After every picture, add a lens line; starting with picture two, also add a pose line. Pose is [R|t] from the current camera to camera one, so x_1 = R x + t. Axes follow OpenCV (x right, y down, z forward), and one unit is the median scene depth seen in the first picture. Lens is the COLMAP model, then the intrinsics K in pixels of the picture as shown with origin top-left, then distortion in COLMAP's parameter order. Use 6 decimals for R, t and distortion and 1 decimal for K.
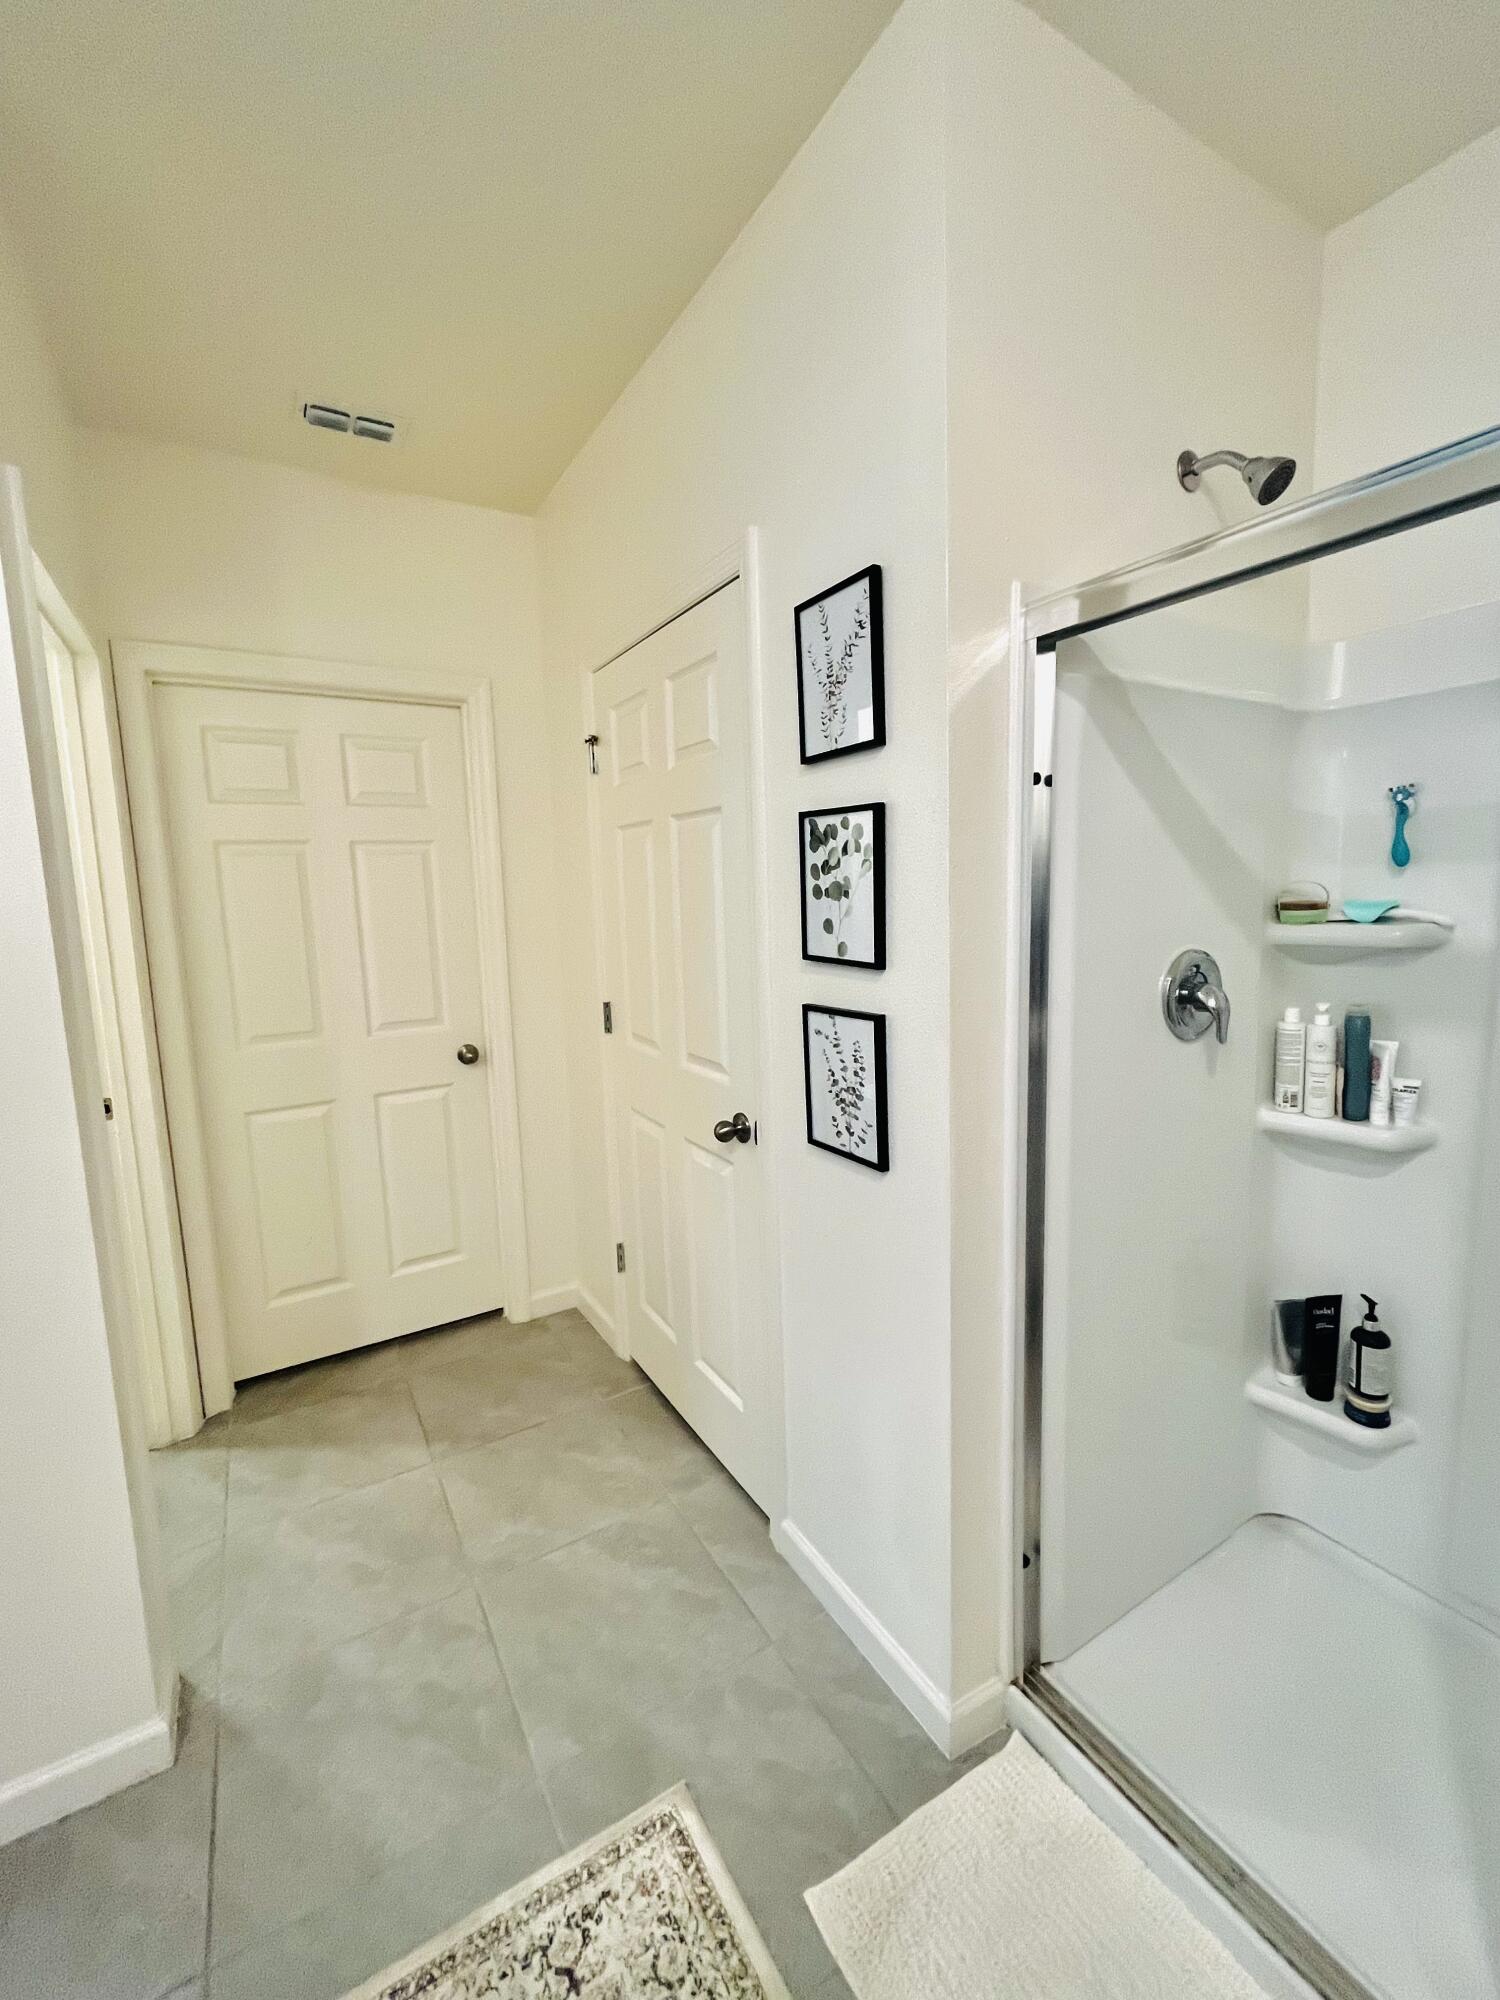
lens RADIAL K [[827.0, 0, 740.8], [0, 827.0, 996.5], [0, 0, 1]] dist [-0.000688, -0.000513]
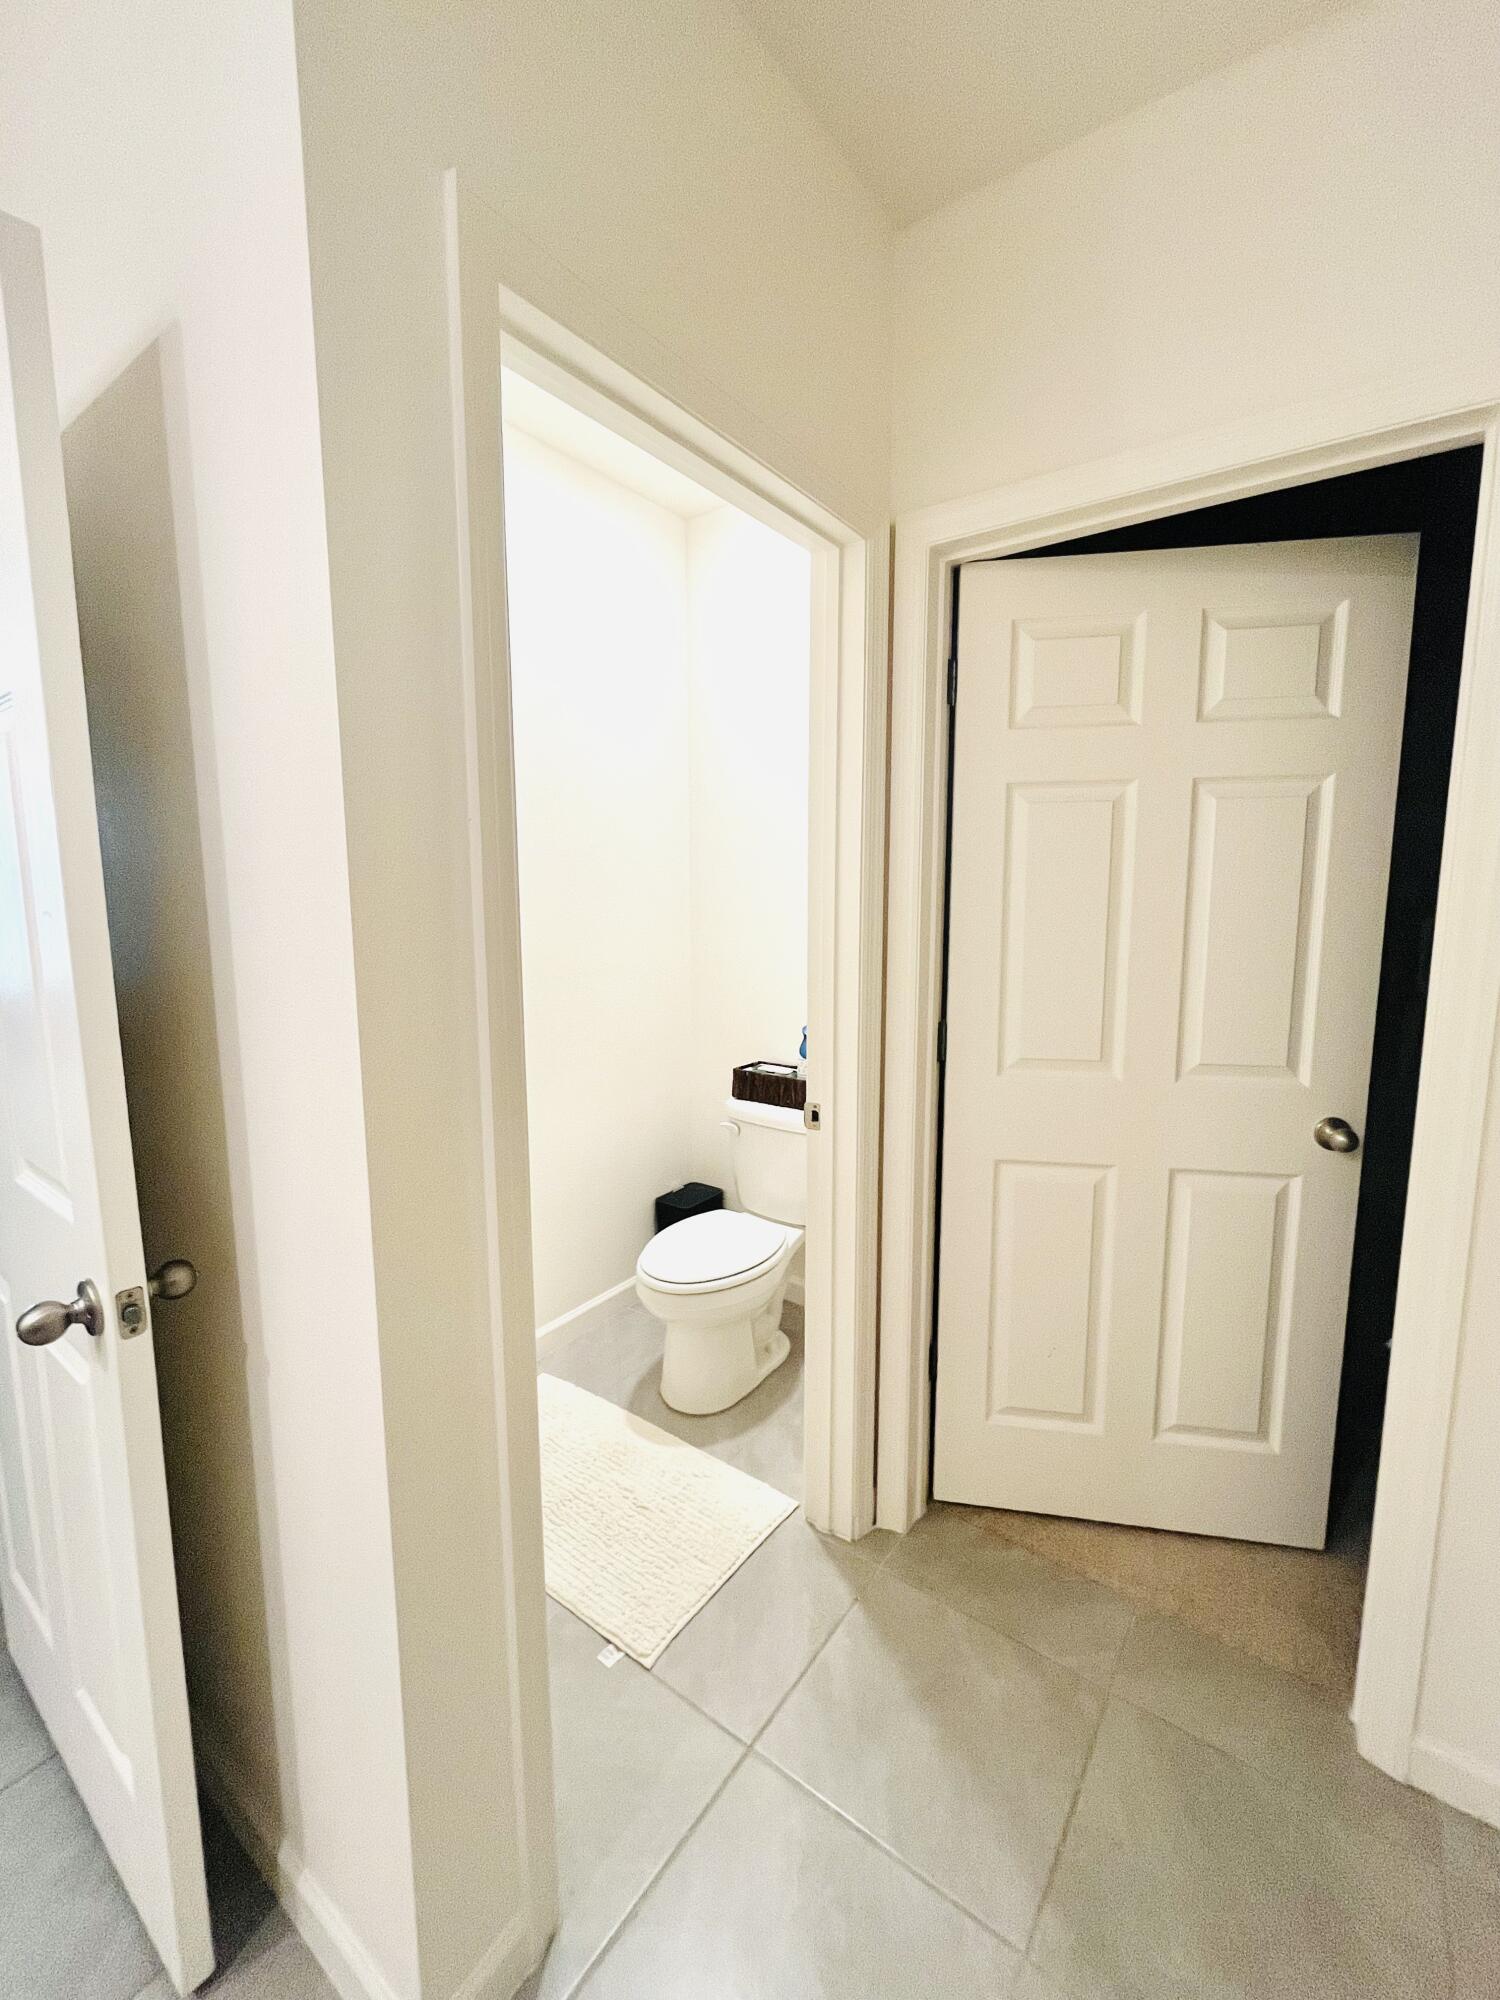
lens RADIAL K [[827.0, 0, 762.9], [0, 827.0, 985.8], [0, 0, 1]] dist [-0.000688, -0.000513]
pose [[0.396081, 0.149826, -0.905910, -0.085926], [-0.121528, 0.986472, 0.110015, -0.115532], [0.910138, 0.066519, 0.408931, 0.888637]]
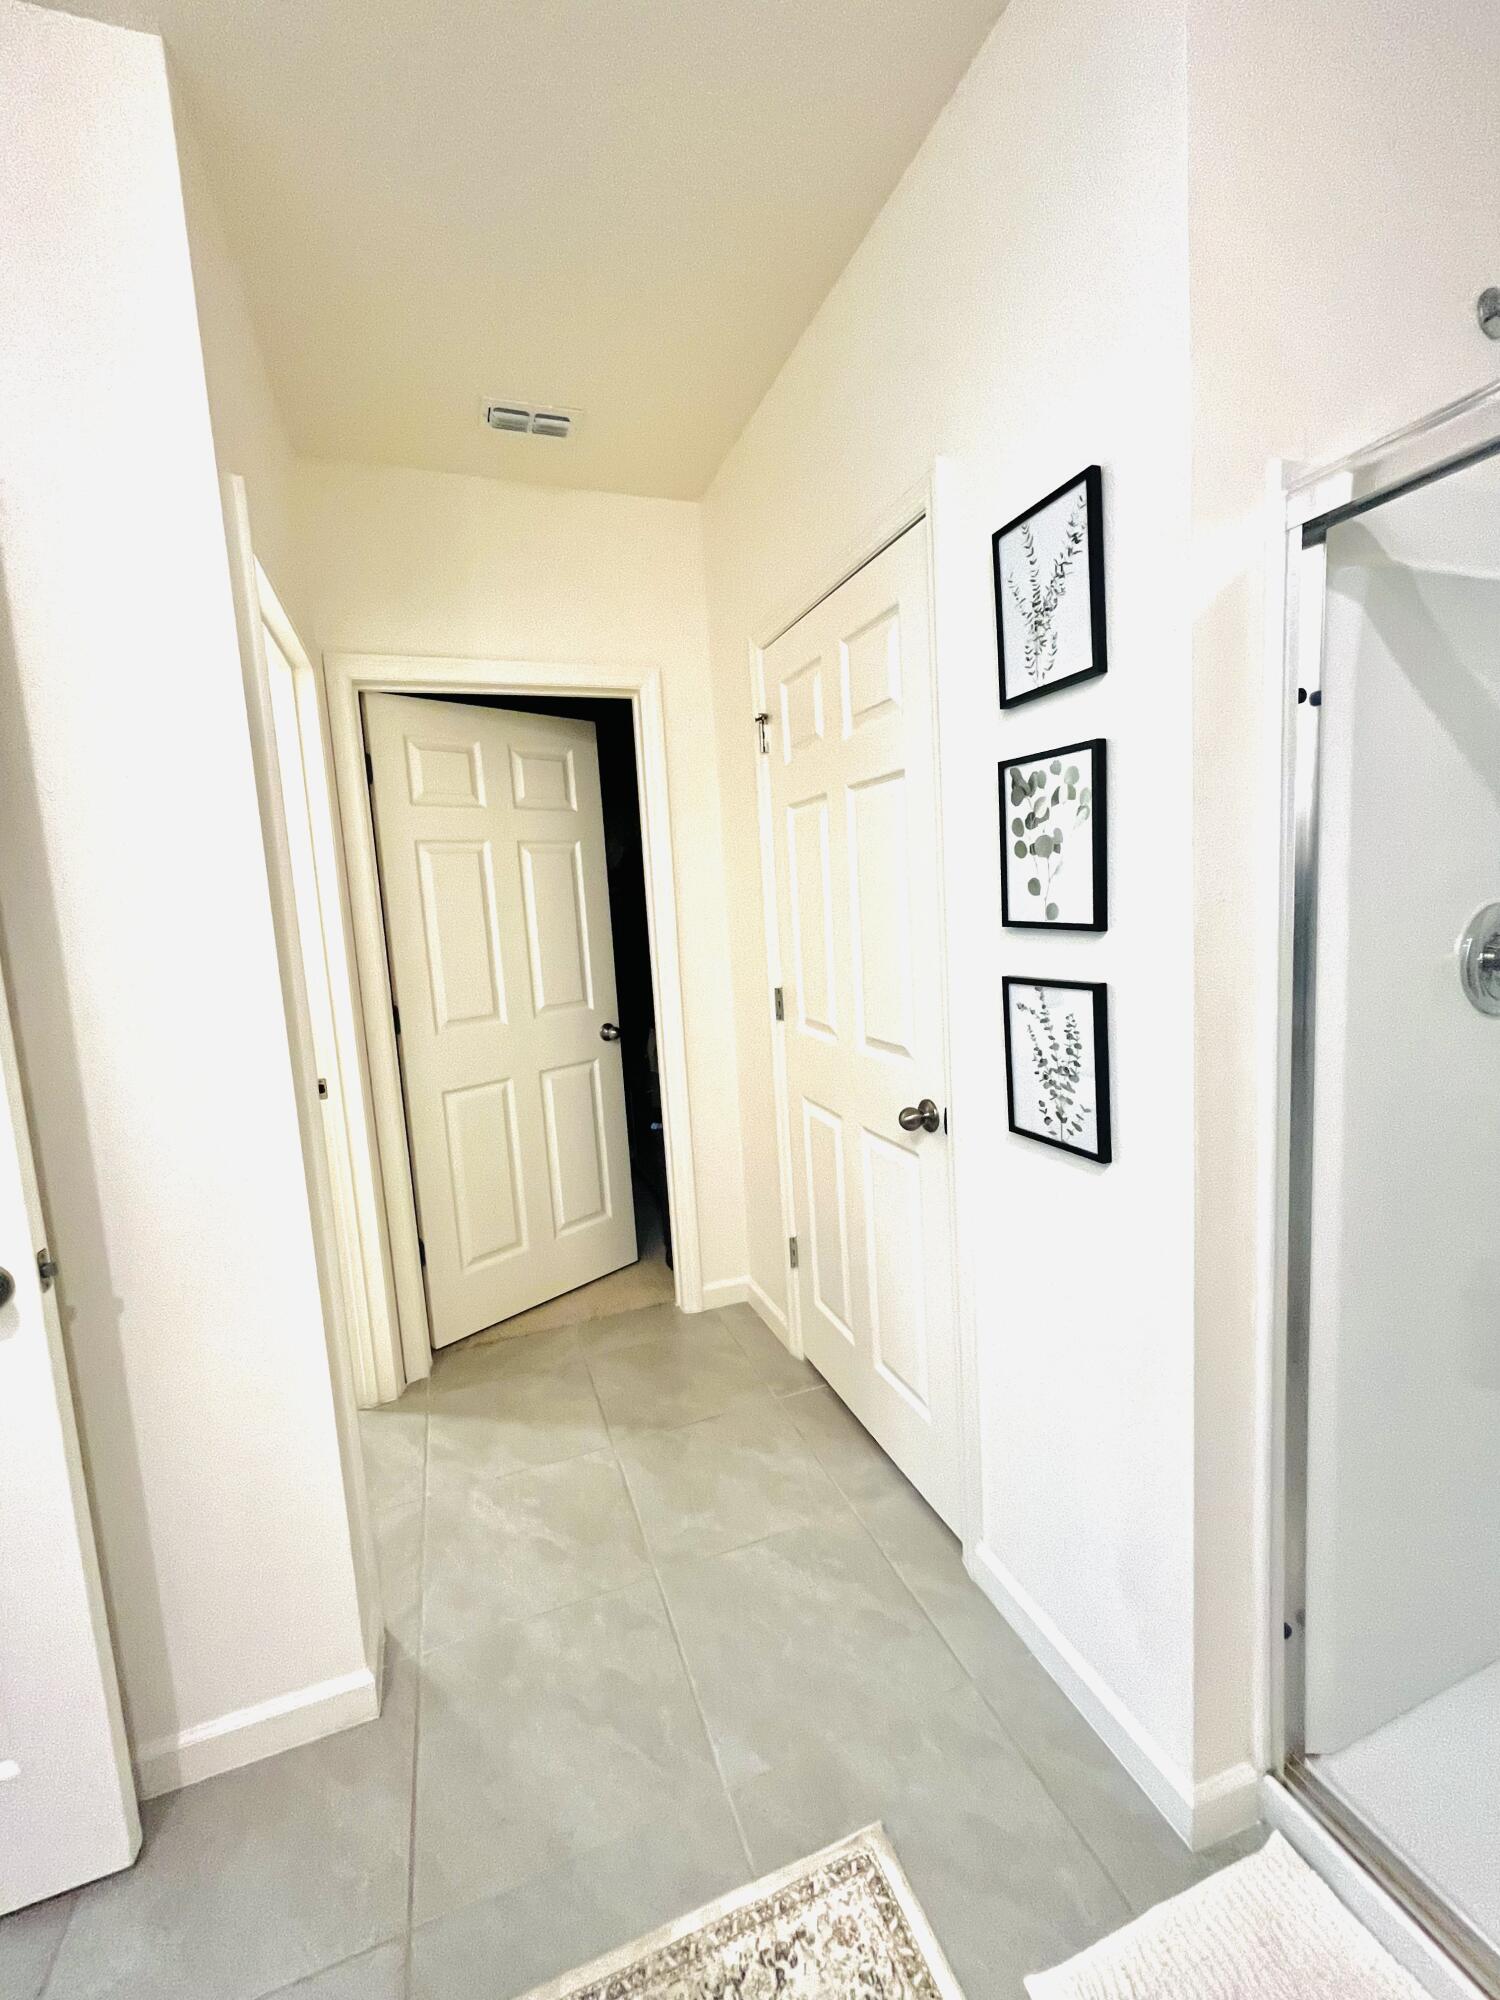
lens RADIAL K [[827.0, 0, 740.2], [0, 827.0, 995.2], [0, 0, 1]] dist [-0.000688, -0.000513]
pose [[0.981885, -0.007802, -0.189315, -0.037597], [0.006908, 0.999962, -0.005384, 0.034260], [0.189350, 0.003978, 0.981902, 0.062563]]
